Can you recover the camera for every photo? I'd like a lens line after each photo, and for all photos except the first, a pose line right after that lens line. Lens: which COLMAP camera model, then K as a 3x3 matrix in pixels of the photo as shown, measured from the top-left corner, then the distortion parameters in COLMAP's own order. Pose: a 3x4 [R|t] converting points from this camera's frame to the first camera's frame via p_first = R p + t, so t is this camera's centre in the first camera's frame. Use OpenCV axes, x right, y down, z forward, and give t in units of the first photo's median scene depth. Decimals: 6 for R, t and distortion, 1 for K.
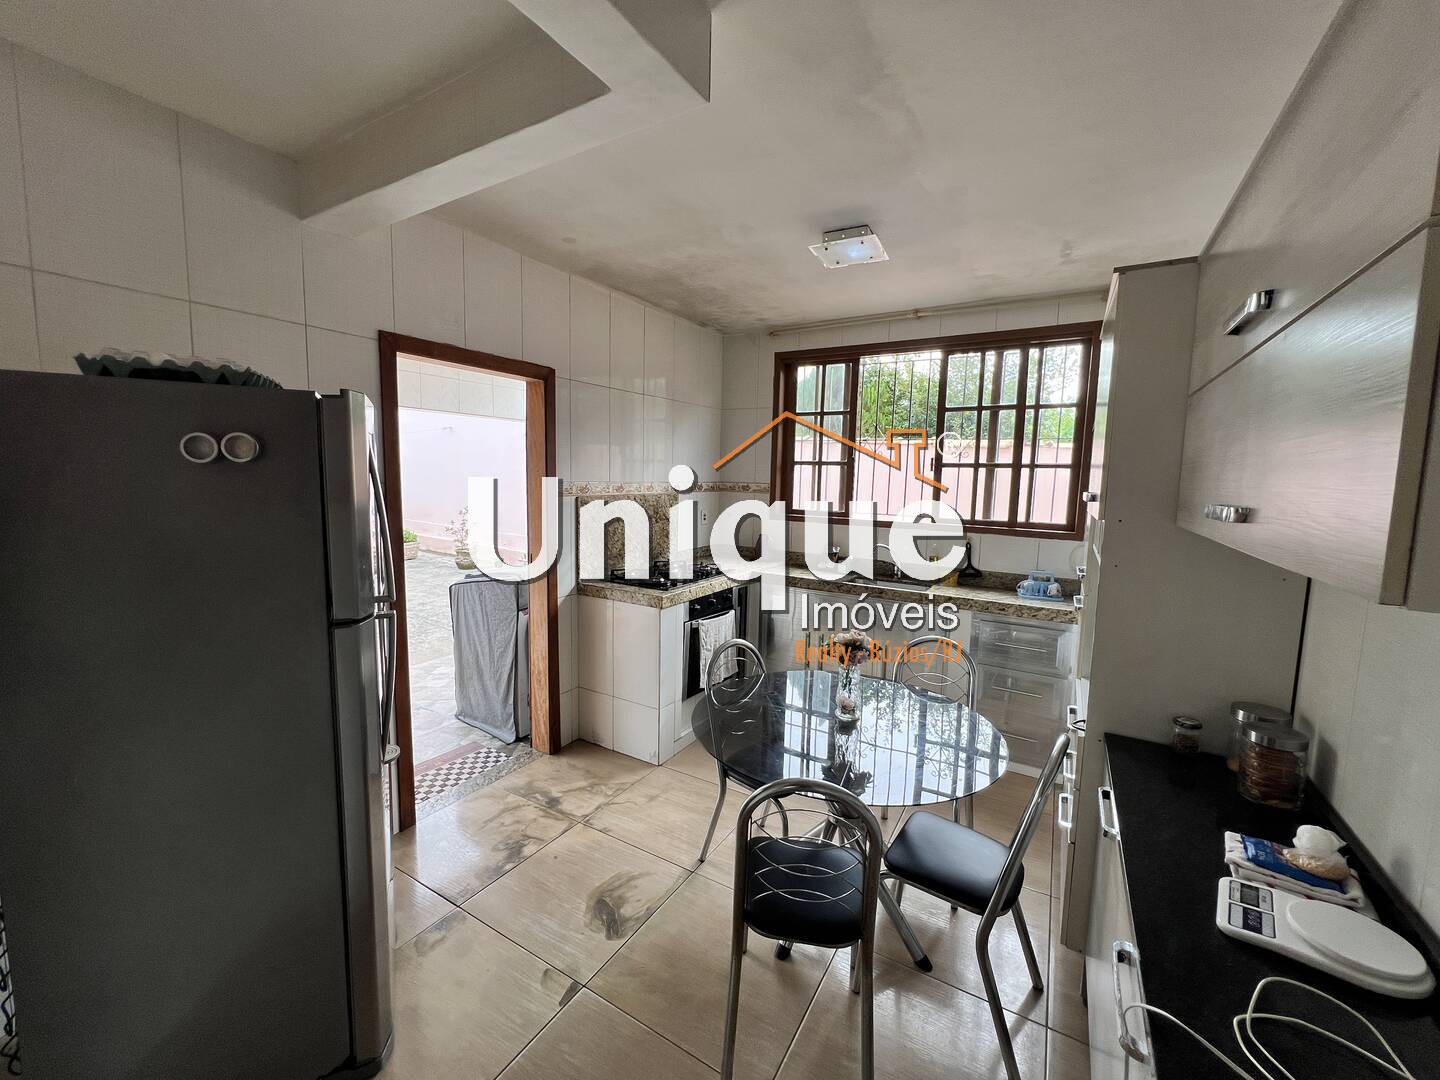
lens RADIAL K [[577.5, 0, 714.8], [0, 577.5, 533.1], [0, 0, 1]] dist [0.004654, -0.000775]
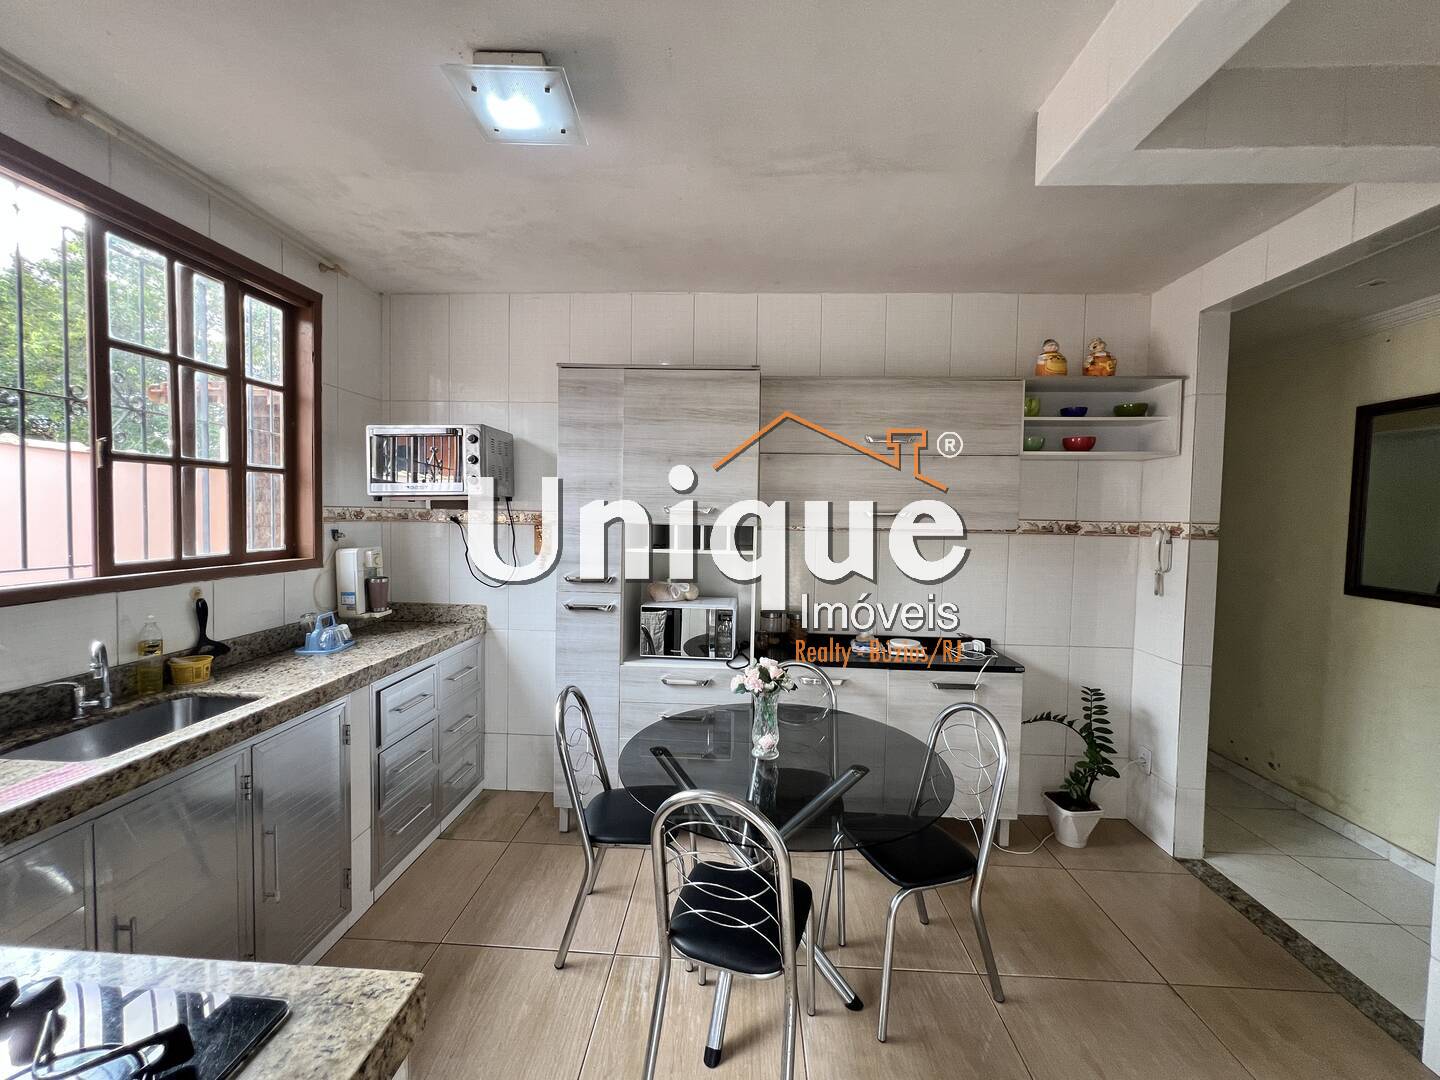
lens RADIAL K [[577.5, 0, 711.5], [0, 577.5, 536.3], [0, 0, 1]] dist [0.004654, -0.000775]
pose [[-0.482050, -0.061990, 0.873948, -0.309913], [0.073470, 0.991120, 0.110826, -0.074390], [-0.873058, 0.117633, -0.473216, 0.881346]]
